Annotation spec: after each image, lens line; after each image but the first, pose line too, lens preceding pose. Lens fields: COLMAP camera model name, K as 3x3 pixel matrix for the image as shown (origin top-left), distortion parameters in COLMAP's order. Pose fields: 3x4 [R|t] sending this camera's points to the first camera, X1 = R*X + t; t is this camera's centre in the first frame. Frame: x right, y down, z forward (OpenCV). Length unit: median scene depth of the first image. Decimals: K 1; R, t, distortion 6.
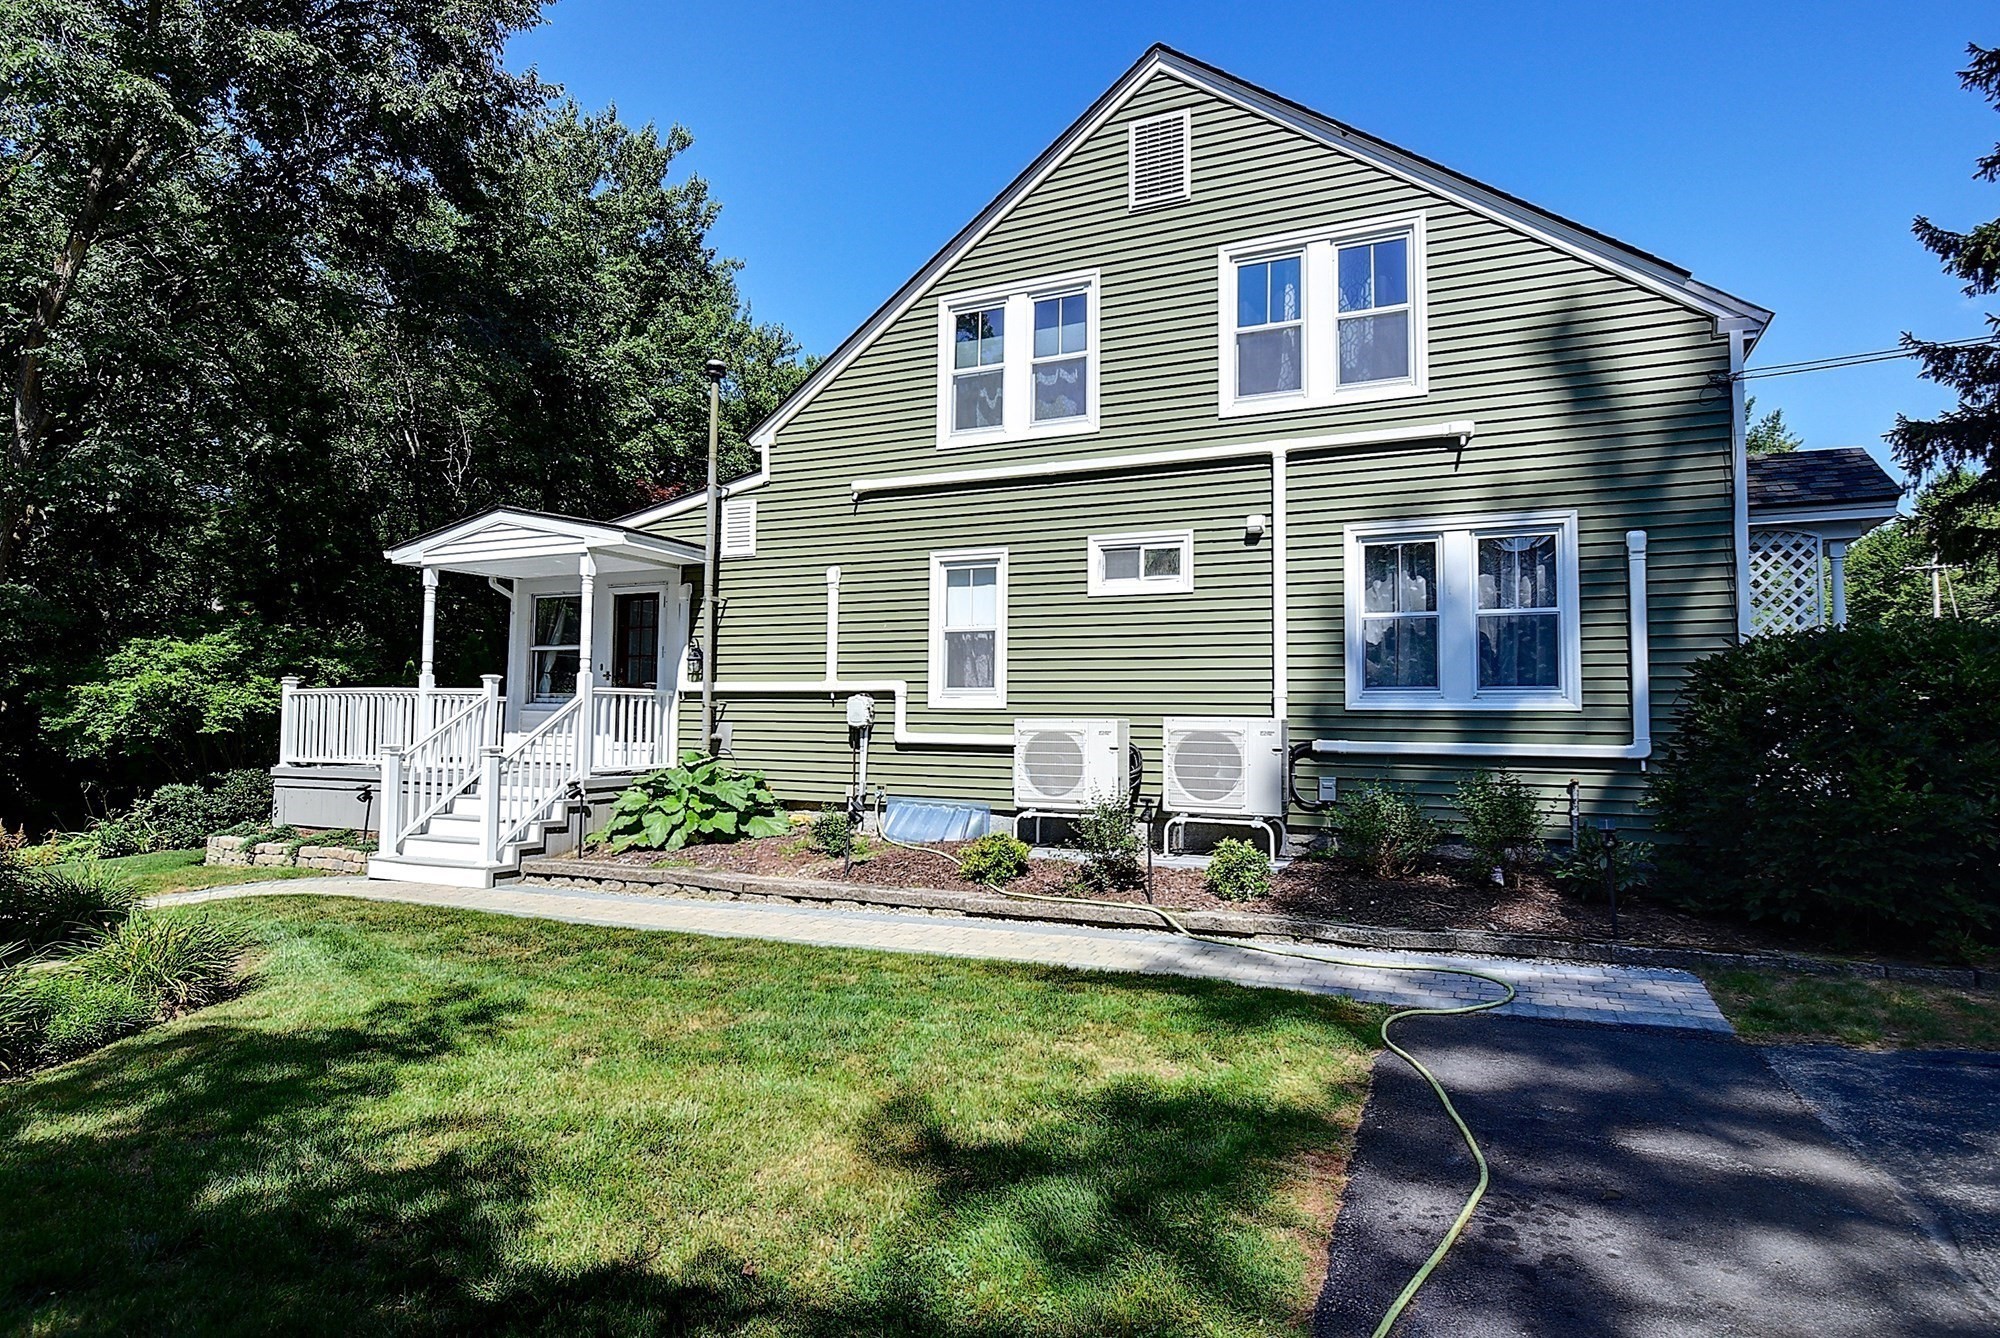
lens RADIAL K [[1059.0, 0, 1000.0], [0, 1059.0, 669.0], [0, 0, 1]] dist [-0.002487, -0.001272]
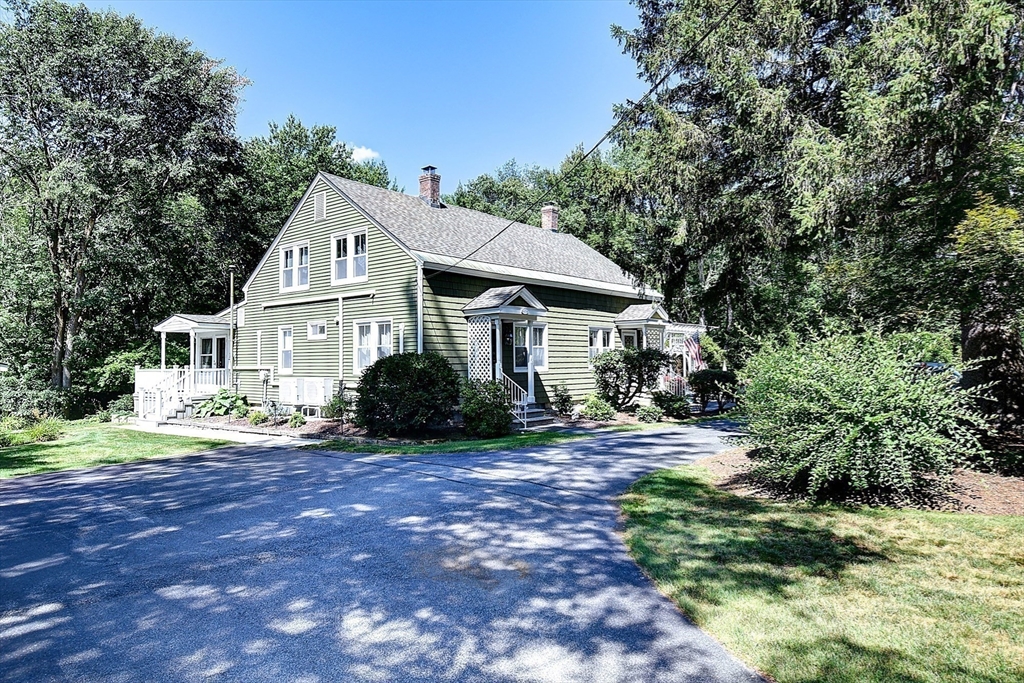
lens RADIAL K [[639.3, 0, 512.0], [0, 639.3, 341.5], [0, 0, 1]] dist [-0.004696, -0.000540]
pose [[0.967825, -0.026875, -0.250187, 1.139402], [0.029677, 0.999532, 0.007433, -0.057632], [0.249870, -0.014619, 0.968169, -0.725041]]
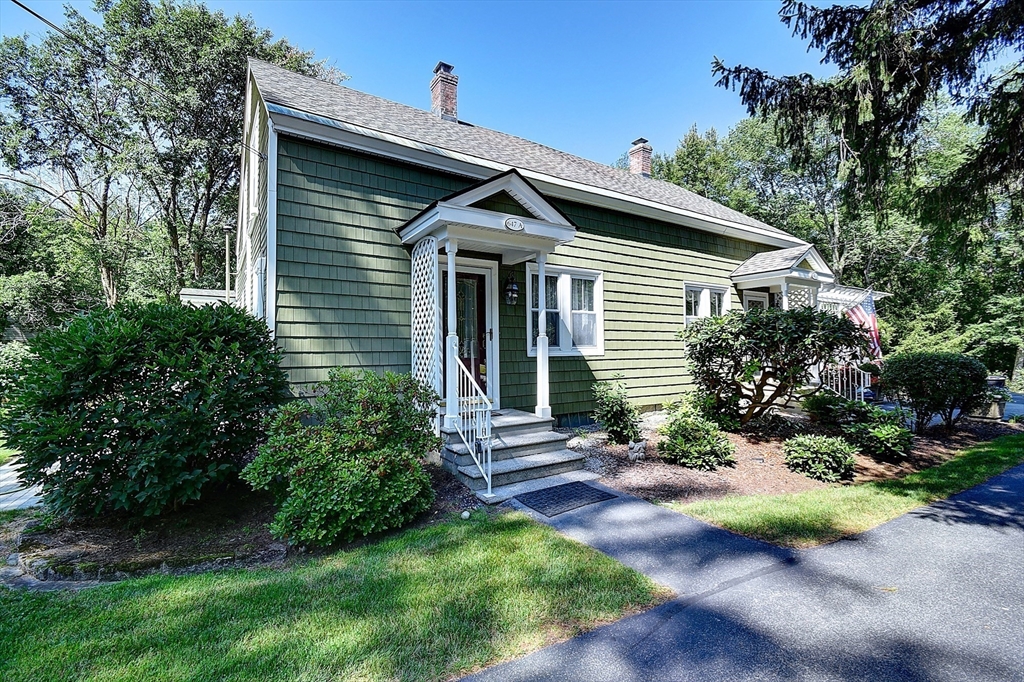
lens RADIAL K [[452.8, 0, 512.0], [0, 452.8, 341.0], [0, 0, 1]] dist [0.002286, -0.012639]
pose [[0.853594, -0.027822, -0.520196, 1.031111], [0.039641, 0.999147, 0.011610, 0.011543], [0.519429, -0.030531, 0.853968, 0.439016]]
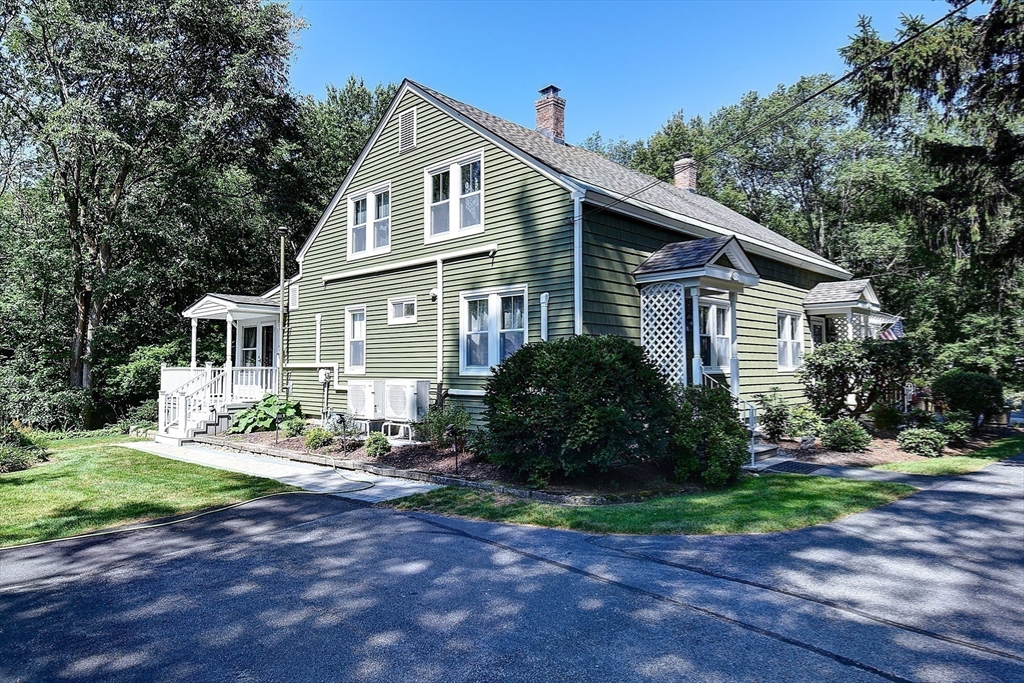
lens RADIAL K [[639.3, 0, 512.0], [0, 639.3, 341.5], [0, 0, 1]] dist [-0.004696, -0.000540]
pose [[0.947822, -0.025192, -0.317804, 0.736397], [0.025827, 0.999664, -0.002217, -0.022666], [0.317753, -0.006106, 0.948154, -0.204306]]
